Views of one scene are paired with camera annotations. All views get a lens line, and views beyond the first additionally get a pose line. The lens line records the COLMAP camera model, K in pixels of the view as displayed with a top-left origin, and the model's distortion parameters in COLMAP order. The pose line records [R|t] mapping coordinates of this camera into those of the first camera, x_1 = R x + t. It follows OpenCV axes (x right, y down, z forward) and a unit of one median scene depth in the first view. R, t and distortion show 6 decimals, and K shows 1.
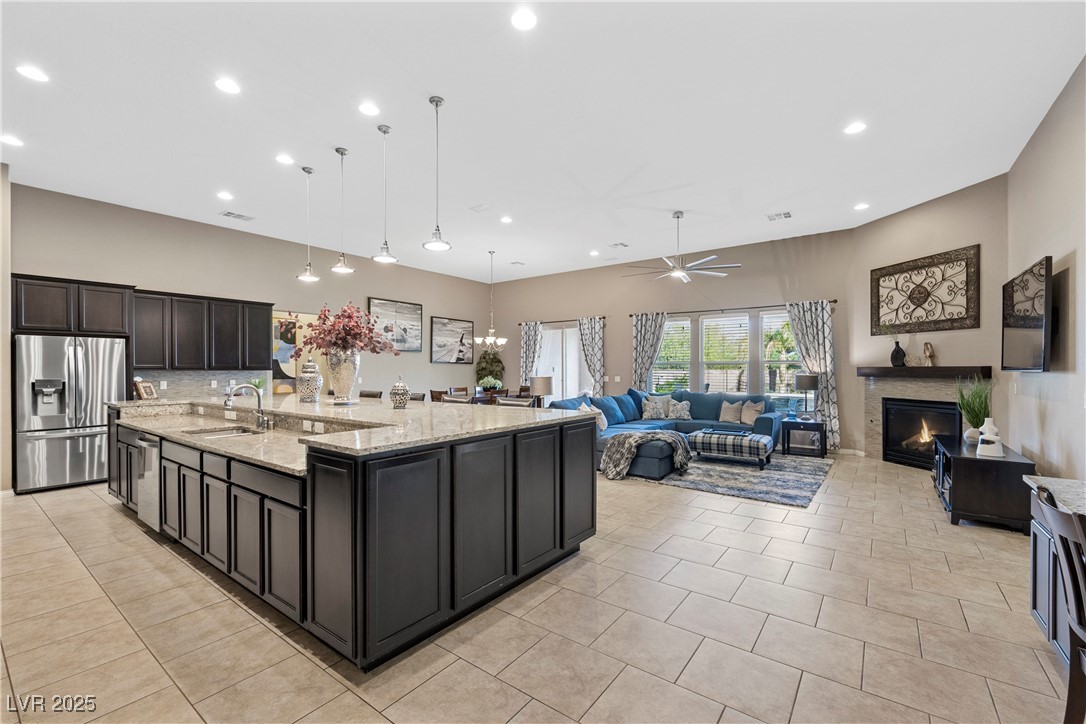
lens RADIAL K [[457.9, 0, 539.3], [0, 457.9, 369.4], [0, 0, 1]] dist [-0.001508, -0.000223]
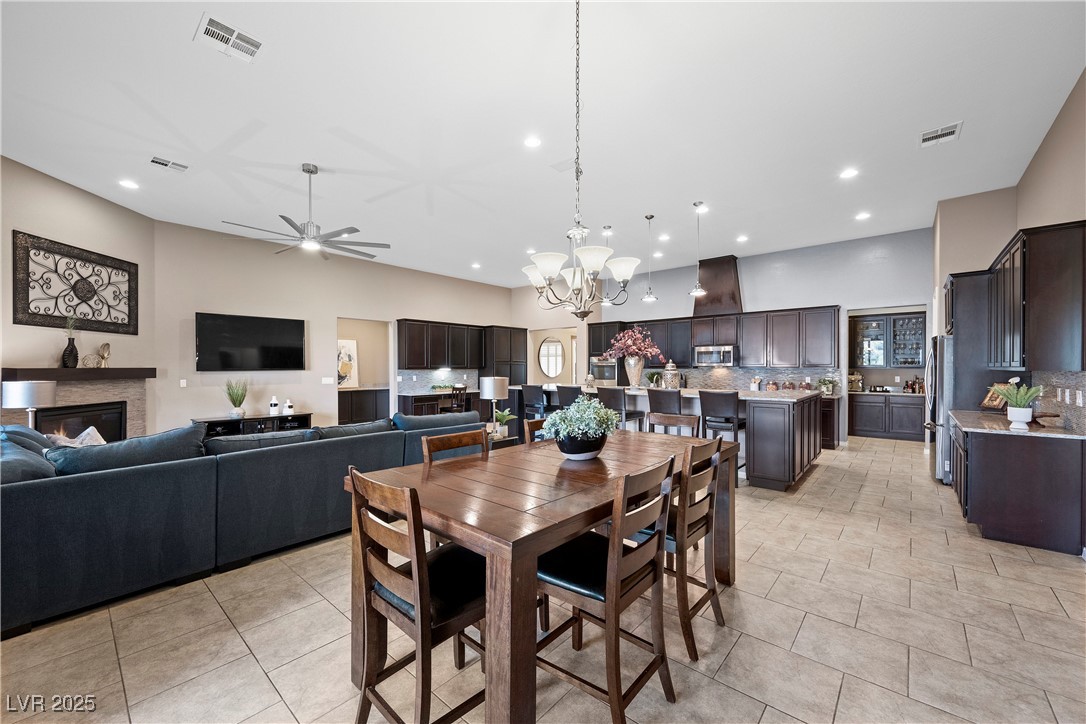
lens RADIAL K [[423.4, 0, 539.5], [0, 423.4, 369.4], [0, 0, 1]] dist [-0.002285, 0.000245]
pose [[-0.996964, 0.003439, 0.077783, -0.135866], [0.004075, 0.999959, 0.008026, -0.006072], [-0.077753, 0.008318, -0.996938, 1.710160]]
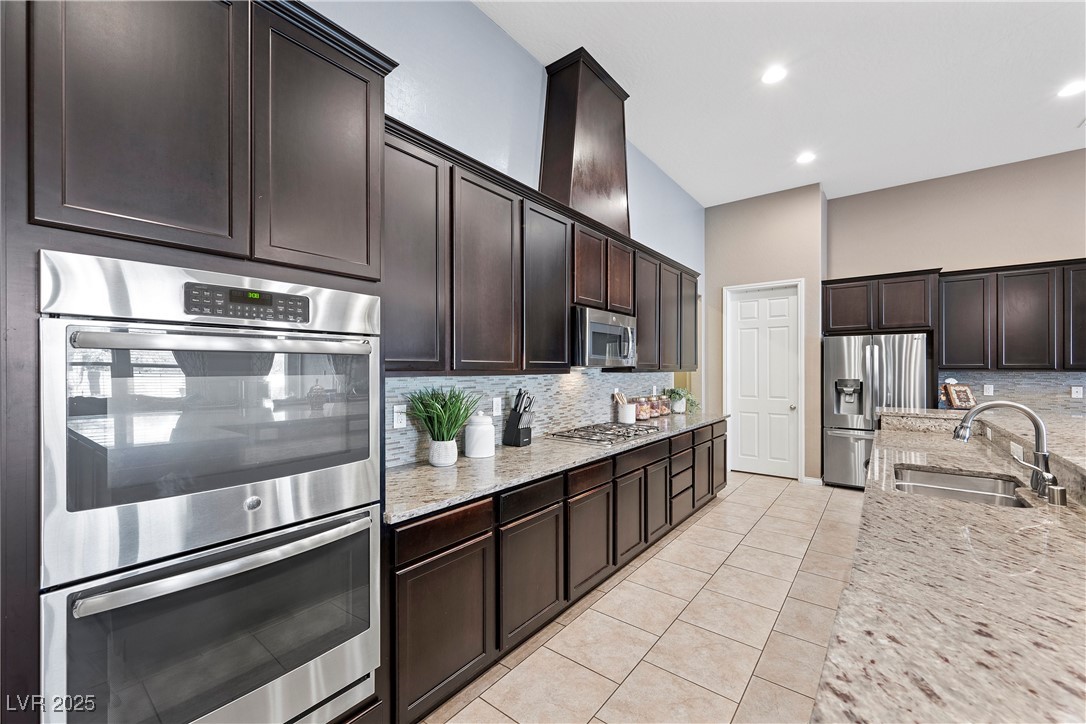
lens RADIAL K [[435.2, 0, 537.9], [0, 435.2, 367.2], [0, 0, 1]] dist [0.000672, 0.000234]
pose [[-0.029821, 0.000760, -0.999555, -0.071870], [-0.002359, 0.999997, 0.000831, -0.002726], [0.999552, 0.002383, -0.029819, 0.272835]]
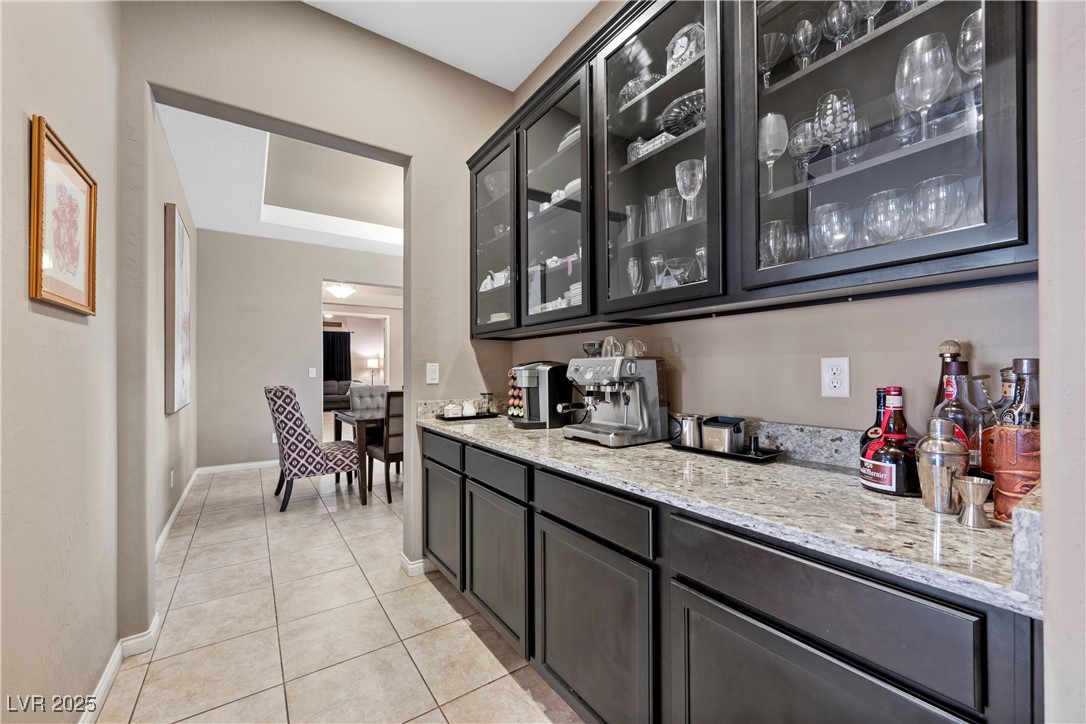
lens RADIAL K [[423.4, 0, 539.5], [0, 423.4, 369.4], [0, 0, 1]] dist [-0.002285, 0.000245]
pose [[-0.947622, 0.004898, 0.319356, -1.091083], [0.005244, 0.999986, 0.000225, 0.036219], [-0.319351, 0.001888, -0.947635, 0.524880]]
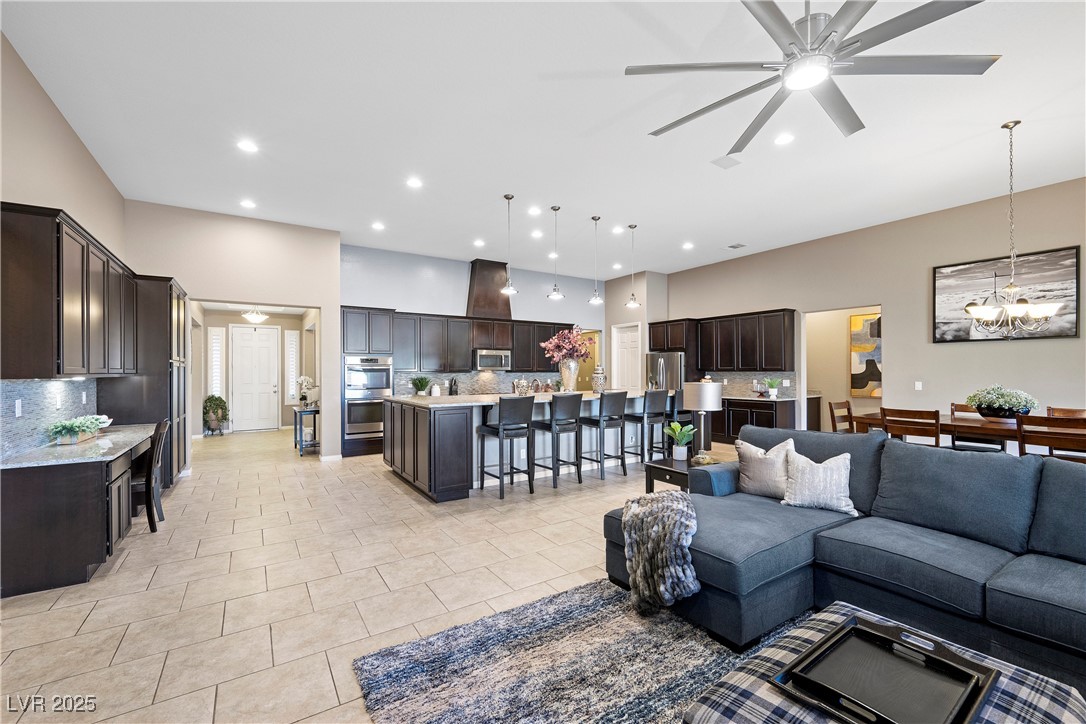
lens RADIAL K [[445.4, 0, 538.1], [0, 445.4, 369.6], [0, 0, 1]] dist [-0.001416, 0.000002]
pose [[-0.343138, 0.000441, -0.939285, 0.673644], [0.002261, 0.999997, -0.000357, -0.004405], [0.939282, -0.002246, -0.343138, 0.946421]]
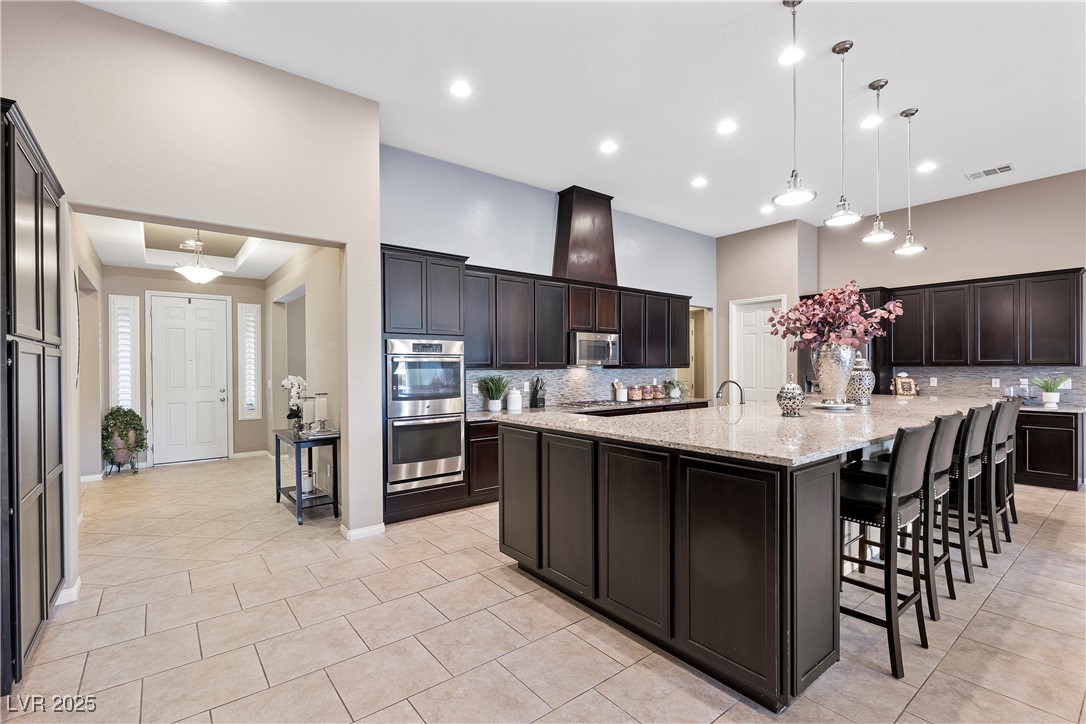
lens RADIAL K [[487.7, 0, 538.0], [0, 487.7, 370.1], [0, 0, 1]] dist [-0.001121, 0.000291]
pose [[-0.258296, 0.010093, -0.966013, 0.374710], [0.003878, 0.999948, 0.009411, -0.002611], [0.966058, -0.001315, -0.258322, 0.476842]]
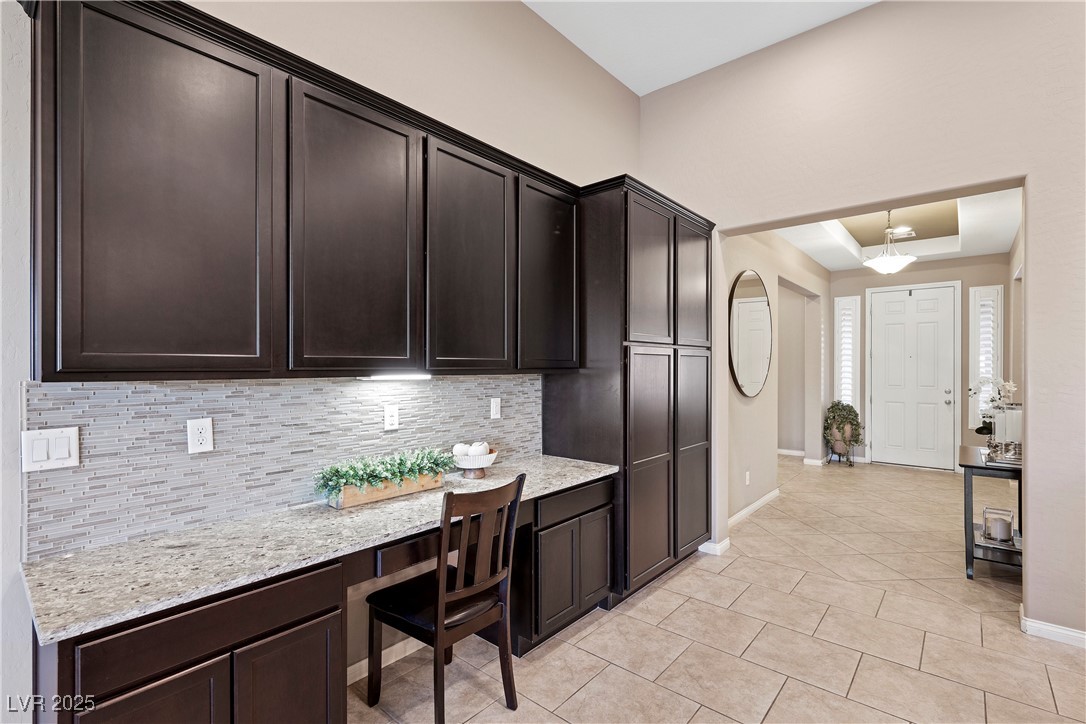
lens RADIAL K [[493.9, 0, 540.1], [0, 493.9, 367.0], [0, 0, 1]] dist [0.002509, 0.000518]
pose [[-0.997843, 0.001423, 0.065636, 0.214739], [0.001737, 0.999987, 0.004728, -0.002864], [-0.065628, 0.004832, -0.997832, 0.516826]]
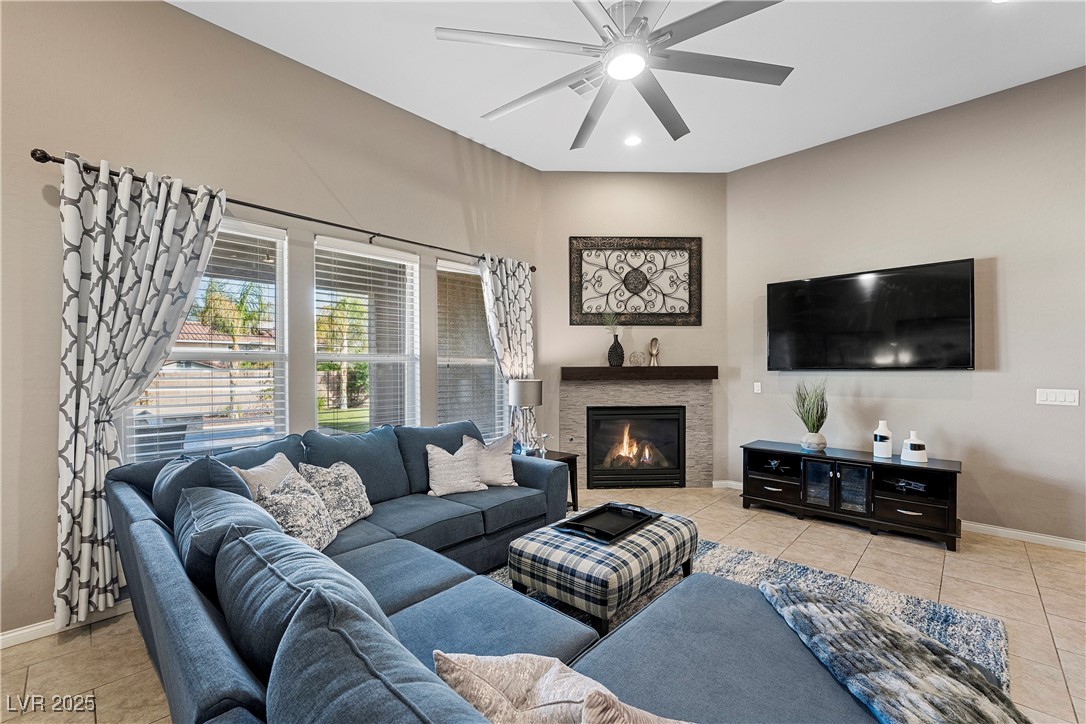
lens RADIAL K [[451.4, 0, 537.7], [0, 451.4, 370.4], [0, 0, 1]] dist [0.000016, -0.000130]
pose [[0.119426, -0.005567, 0.992828, -0.010915], [0.008109, 0.999956, 0.004632, -0.004257], [-0.992810, 0.007498, 0.119466, 1.043404]]
